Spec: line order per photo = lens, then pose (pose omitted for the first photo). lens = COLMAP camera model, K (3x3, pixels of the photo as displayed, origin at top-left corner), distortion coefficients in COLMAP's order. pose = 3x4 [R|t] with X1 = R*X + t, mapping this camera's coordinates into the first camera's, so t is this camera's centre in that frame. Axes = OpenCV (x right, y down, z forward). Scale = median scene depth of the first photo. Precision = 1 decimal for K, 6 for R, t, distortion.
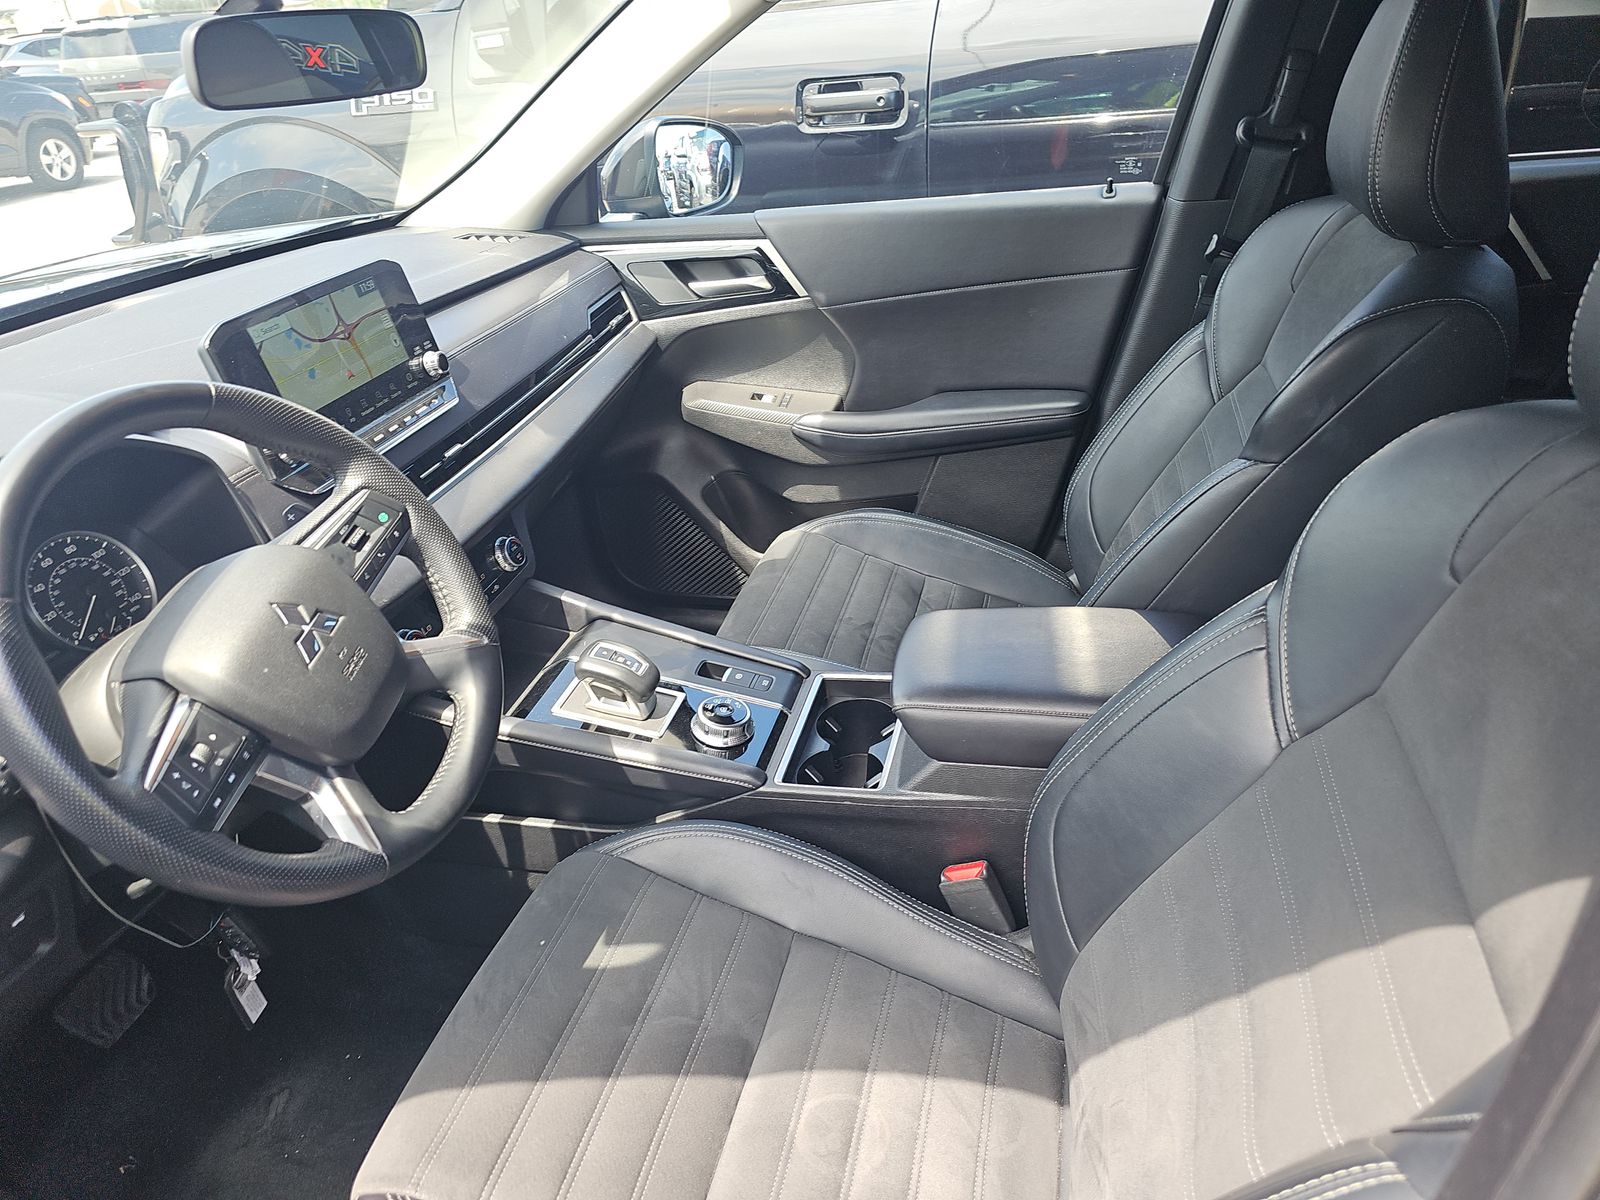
lens RADIAL K [[1083.2, 0, 803.4], [0, 1083.2, 619.6], [0, 0, 1]] dist [0.070589, -0.085687]
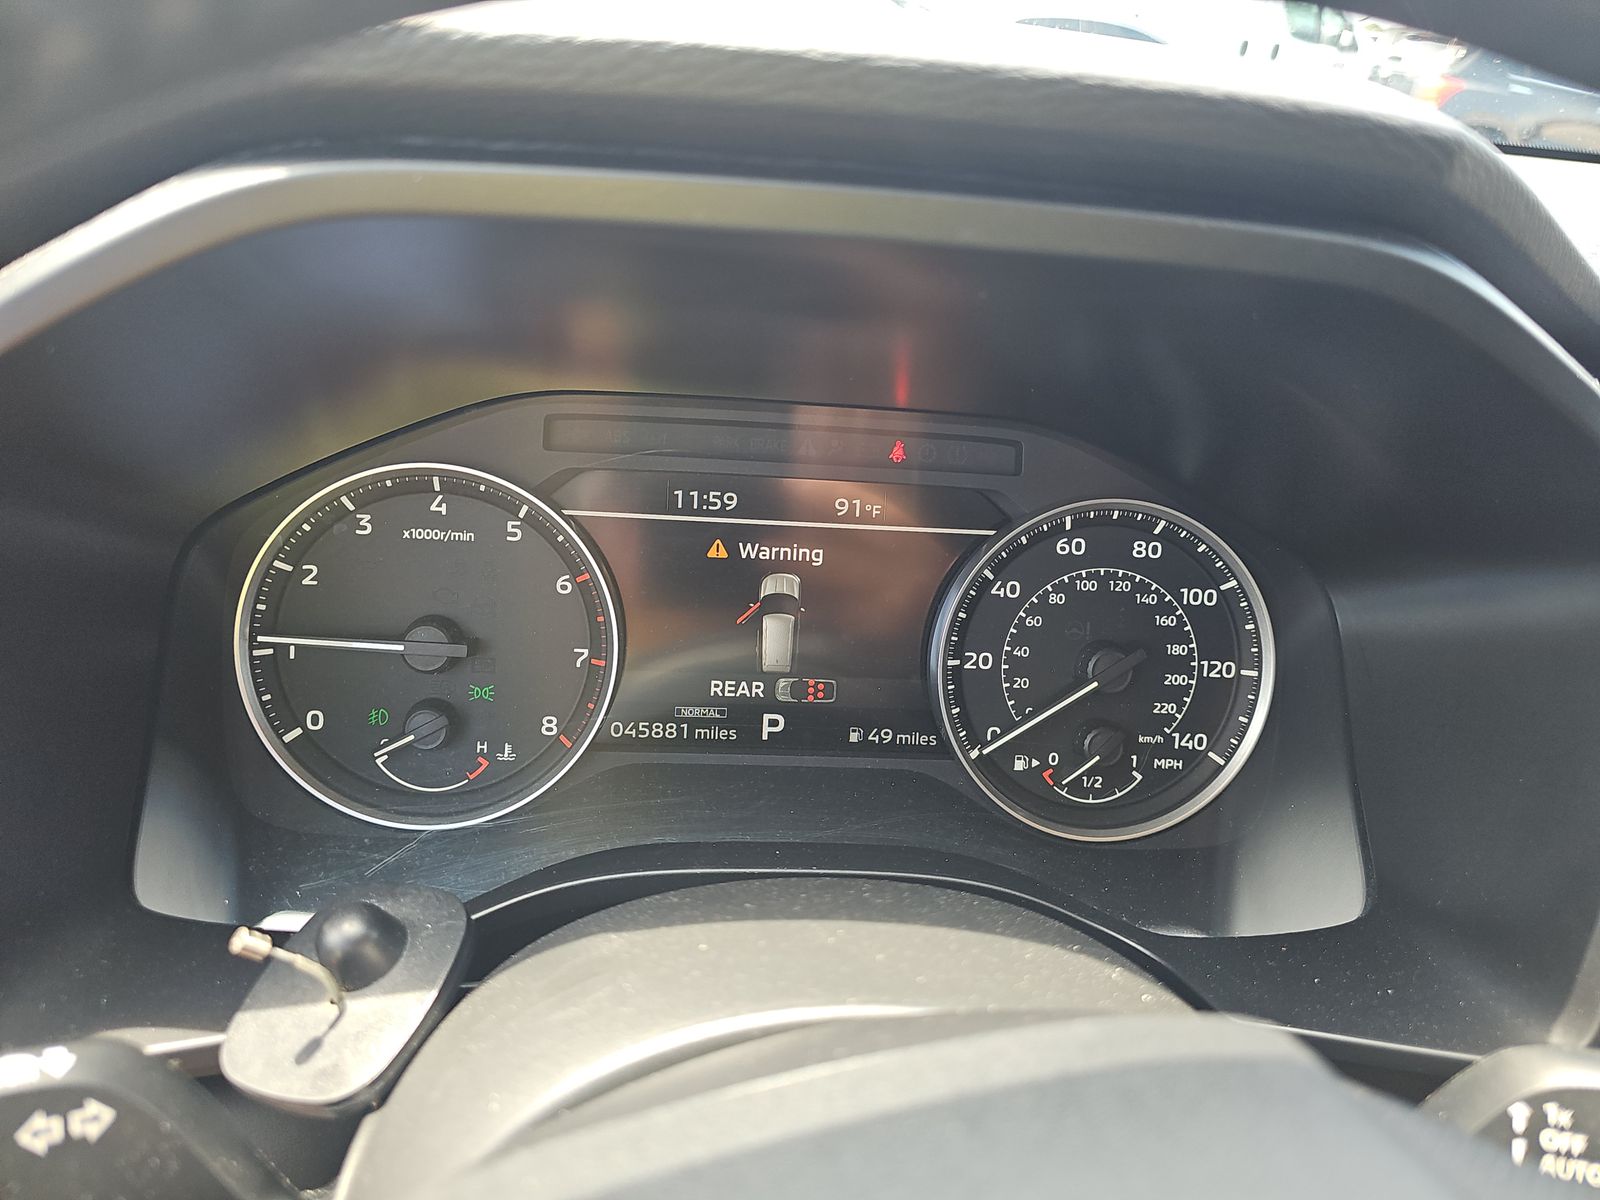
lens RADIAL K [[1095.0, 0, 800.0], [0, 1095.0, 600.0], [0, 0, 1]] dist [0.002836, -0.001558]
pose [[0.315346, 0.530540, -0.786819, -0.396296], [-0.563814, 0.771667, 0.294355, -0.091583], [0.763329, 0.350796, 0.542468, 0.701924]]
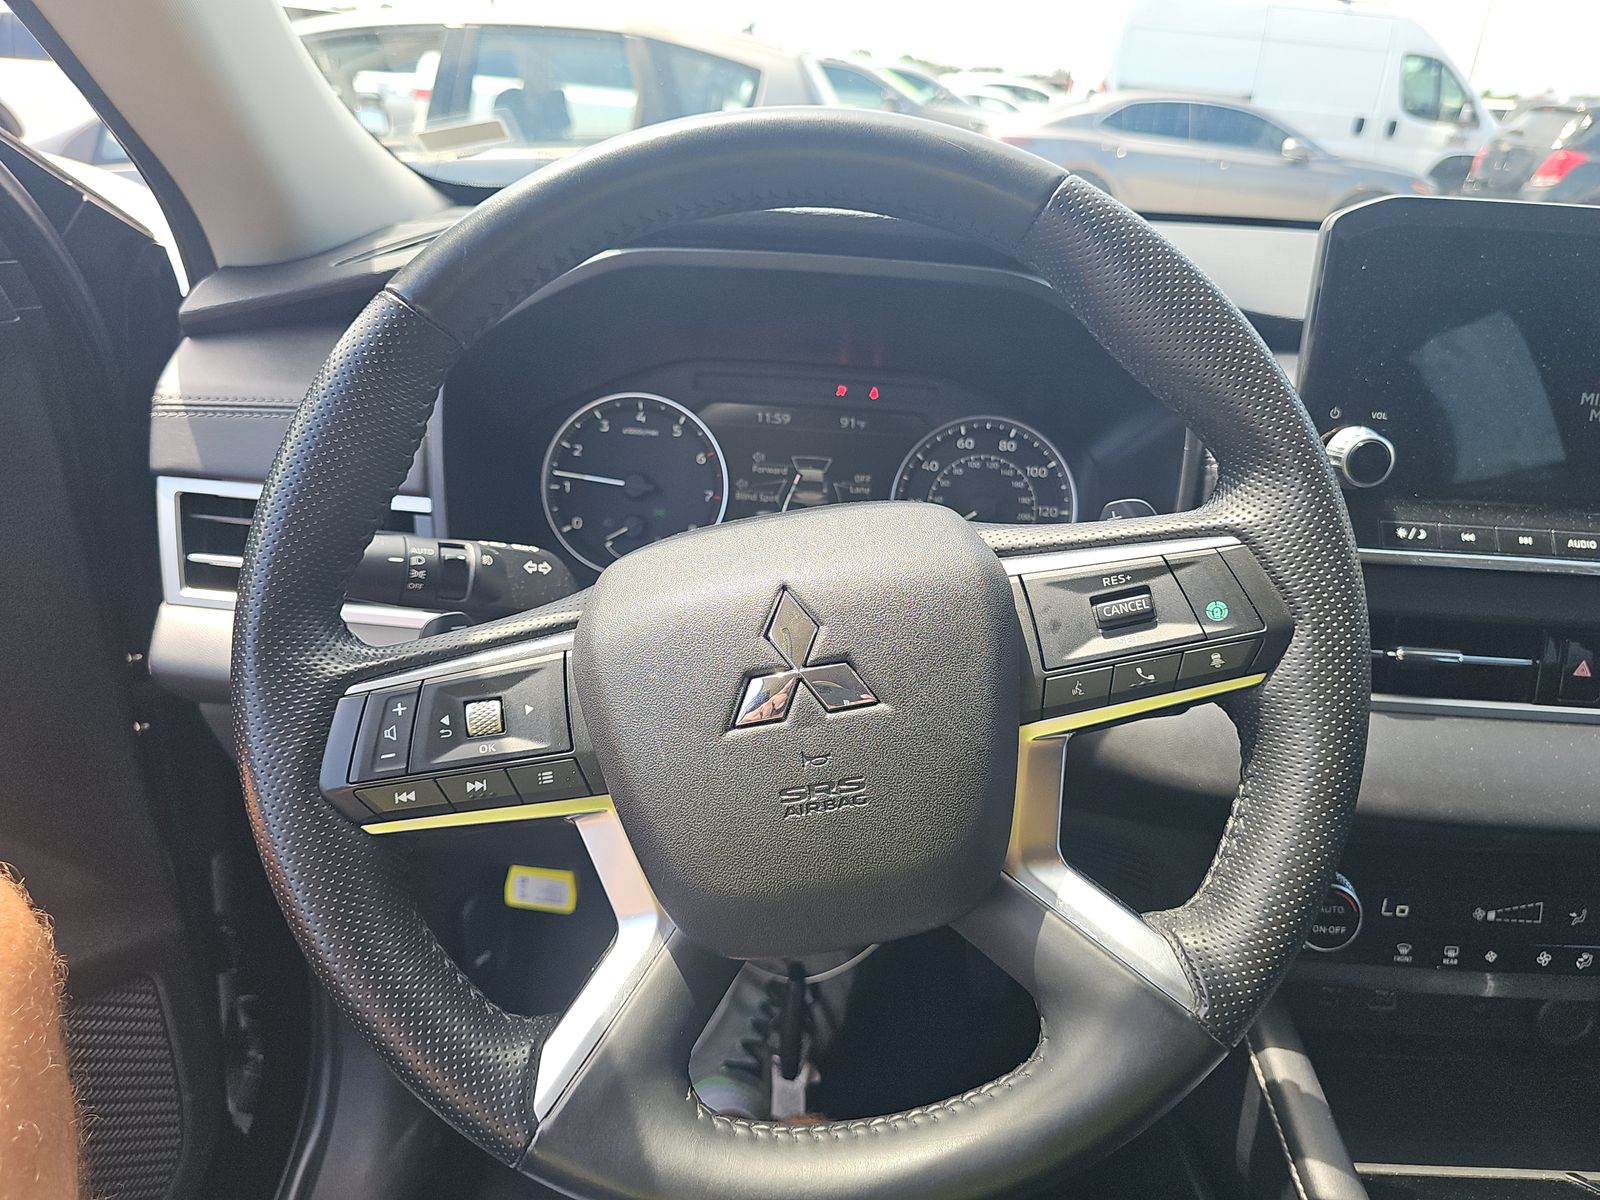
lens RADIAL K [[1088.6, 0, 800.0], [0, 1088.6, 600.0], [0, 0, 1]] dist [0.045815, -0.049681]
pose [[0.218576, 0.481202, -0.848923, -0.062375], [-0.548910, 0.779903, 0.300748, -0.120802], [0.806797, 0.400246, 0.434605, 0.620889]]
